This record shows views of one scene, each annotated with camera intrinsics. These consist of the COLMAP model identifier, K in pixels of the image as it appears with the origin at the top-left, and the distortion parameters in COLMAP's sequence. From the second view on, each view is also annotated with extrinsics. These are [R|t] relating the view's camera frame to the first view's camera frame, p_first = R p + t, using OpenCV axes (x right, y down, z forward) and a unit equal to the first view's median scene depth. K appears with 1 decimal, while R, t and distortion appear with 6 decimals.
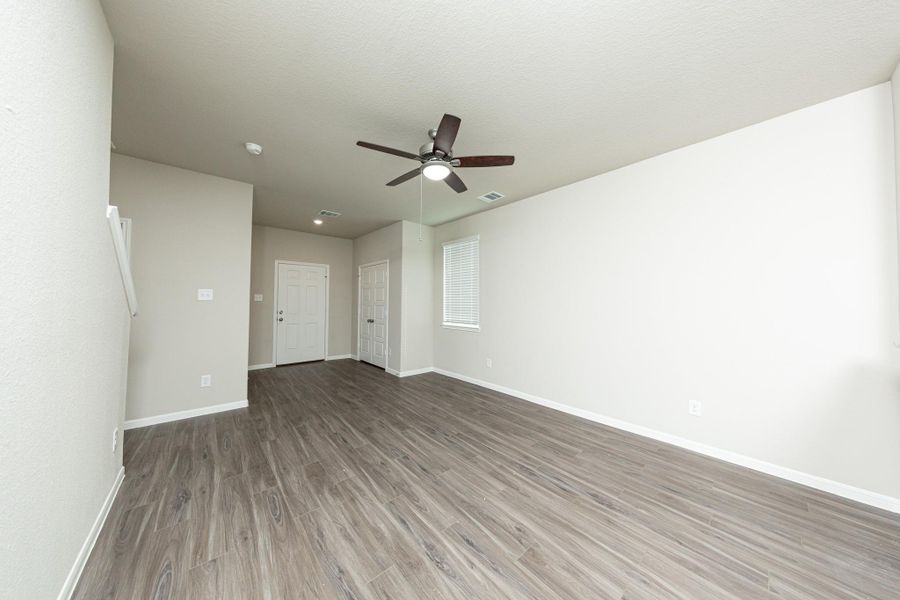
lens RADIAL K [[283.0, 0, 451.8], [0, 283.0, 295.0], [0, 0, 1]] dist [-0.000135, -0.008142]
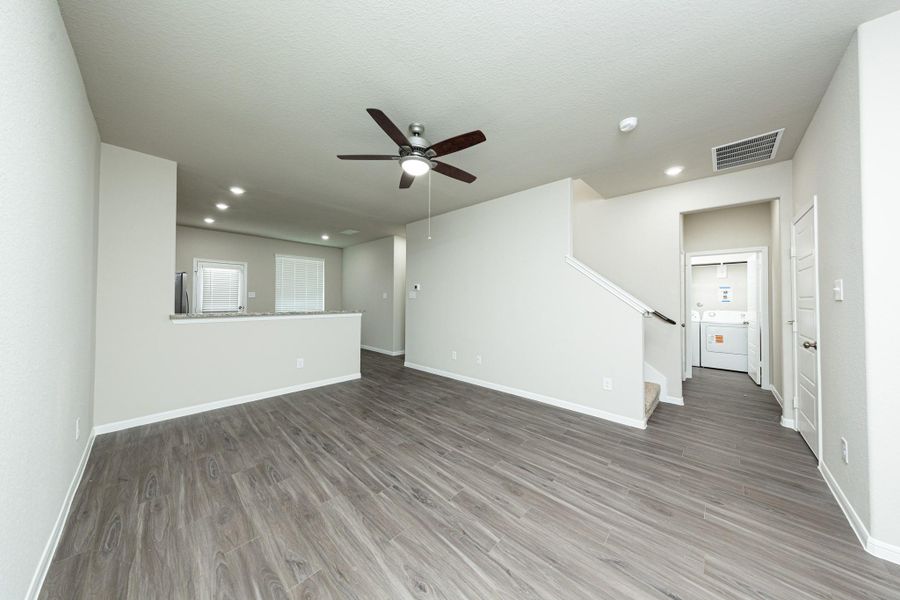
lens RADIAL K [[283.0, 0, 451.8], [0, 283.0, 295.0], [0, 0, 1]] dist [-0.000135, -0.008142]
pose [[-0.994831, -0.015529, -0.100354, -0.095851], [-0.011594, 0.999145, -0.039675, 0.056336], [0.100884, -0.038307, -0.994160, 2.115703]]
